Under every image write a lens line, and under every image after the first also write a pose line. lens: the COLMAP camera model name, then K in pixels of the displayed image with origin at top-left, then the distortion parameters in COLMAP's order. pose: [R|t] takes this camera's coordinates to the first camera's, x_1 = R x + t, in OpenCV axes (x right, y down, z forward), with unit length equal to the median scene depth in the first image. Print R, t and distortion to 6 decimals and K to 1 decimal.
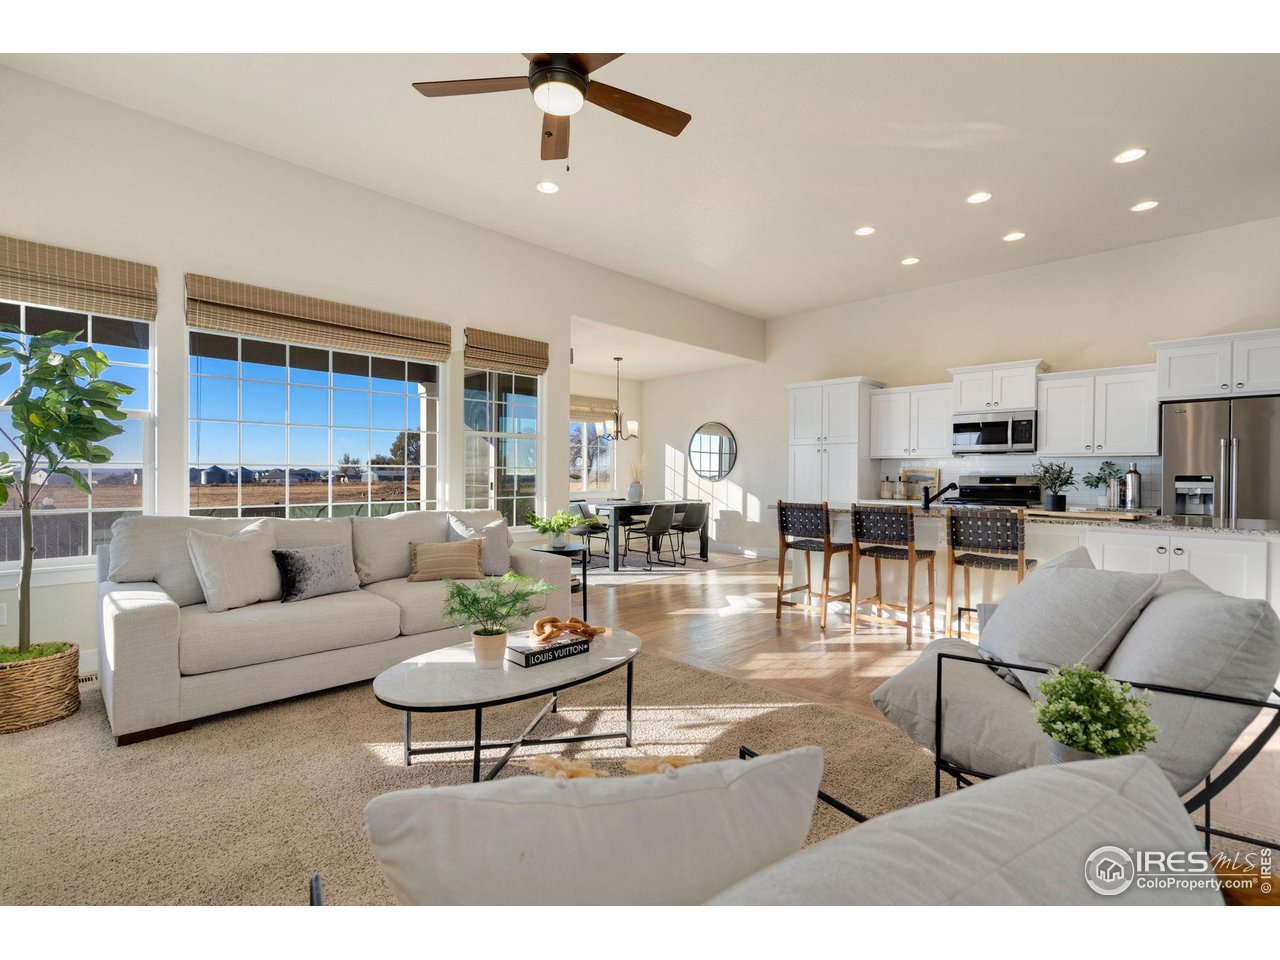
lens RADIAL K [[599.5, 0, 640.0], [0, 599.5, 480.0], [0, 0, 1]] dist [0.007575, 0.000473]
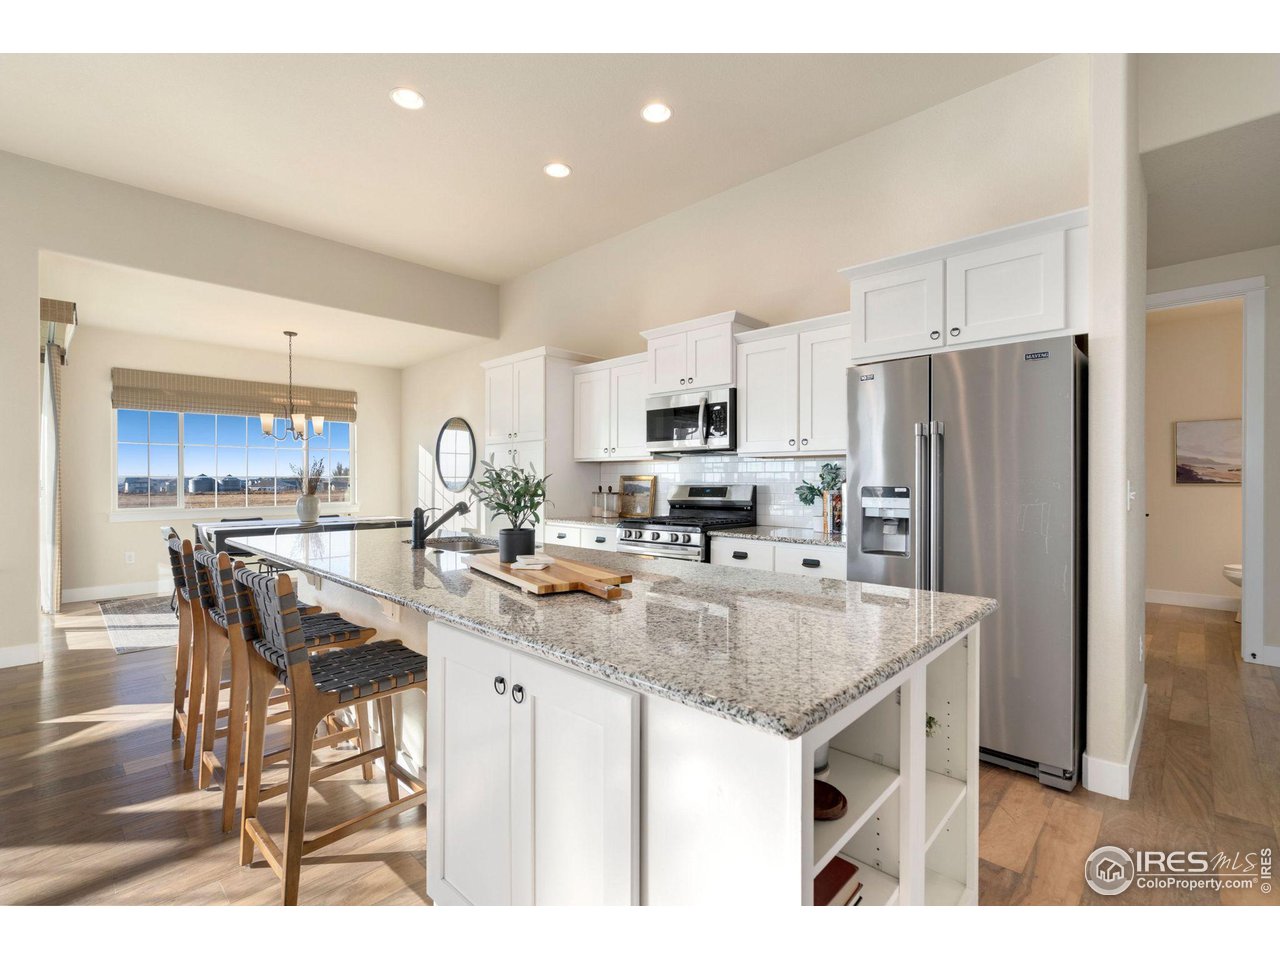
lens RADIAL K [[585.8, 0, 634.2], [0, 585.8, 482.3], [0, 0, 1]] dist [0.000335, 0.000381]
pose [[0.999932, -0.006195, 0.009898, 0.542272], [0.006250, 0.999965, -0.005504, -0.008147], [-0.009864, 0.005565, 0.999936, 0.351195]]
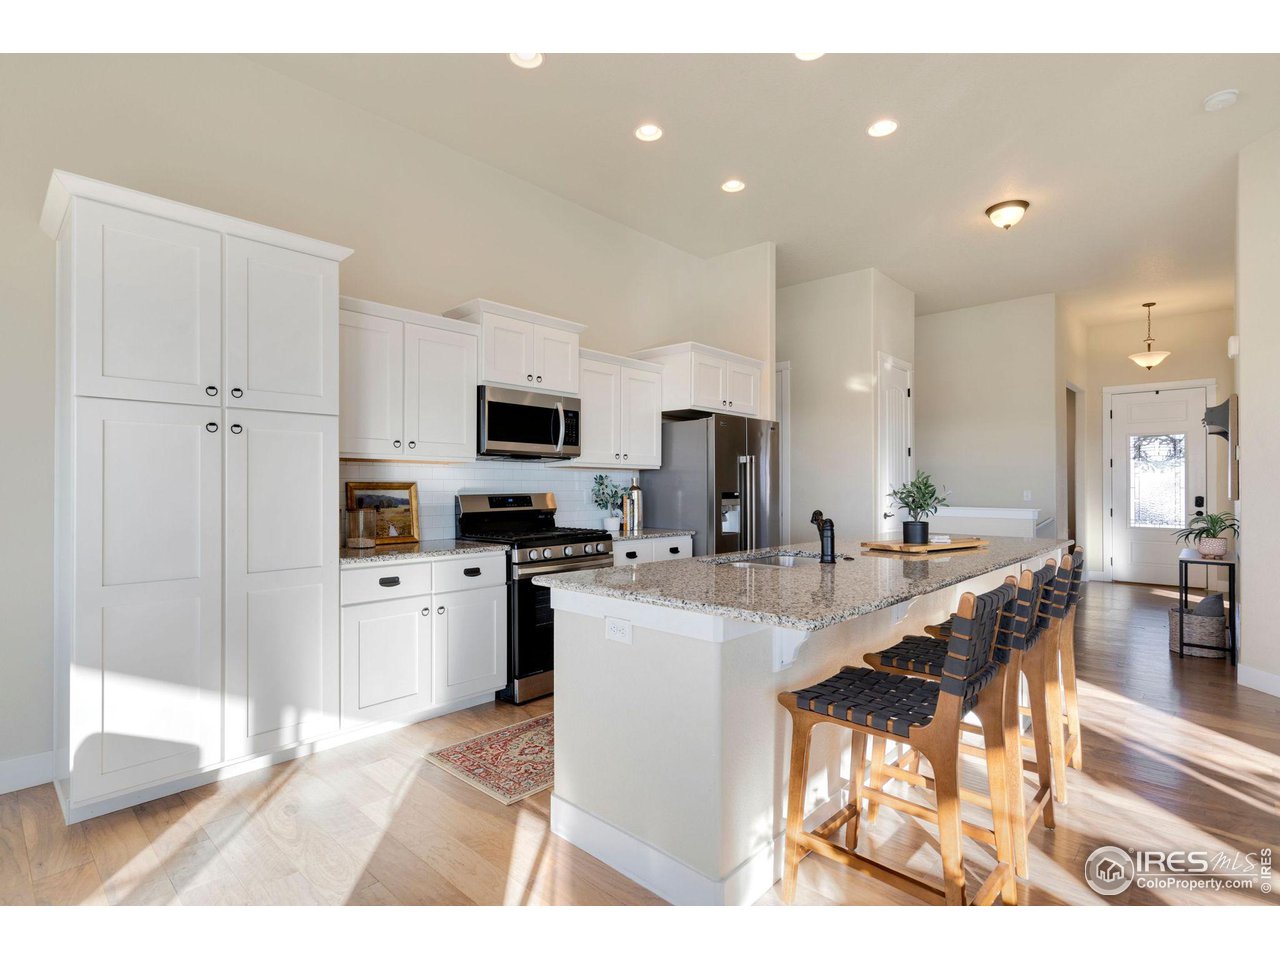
lens RADIAL K [[621.7, 0, 640.0], [0, 621.7, 480.0], [0, 0, 1]] dist [0.000367, 0.000153]
pose [[-0.017834, 0.004256, 0.999832, -0.054688], [0.008784, 0.999953, -0.004099, -0.019346], [-0.999802, 0.008710, -0.017870, 0.943296]]
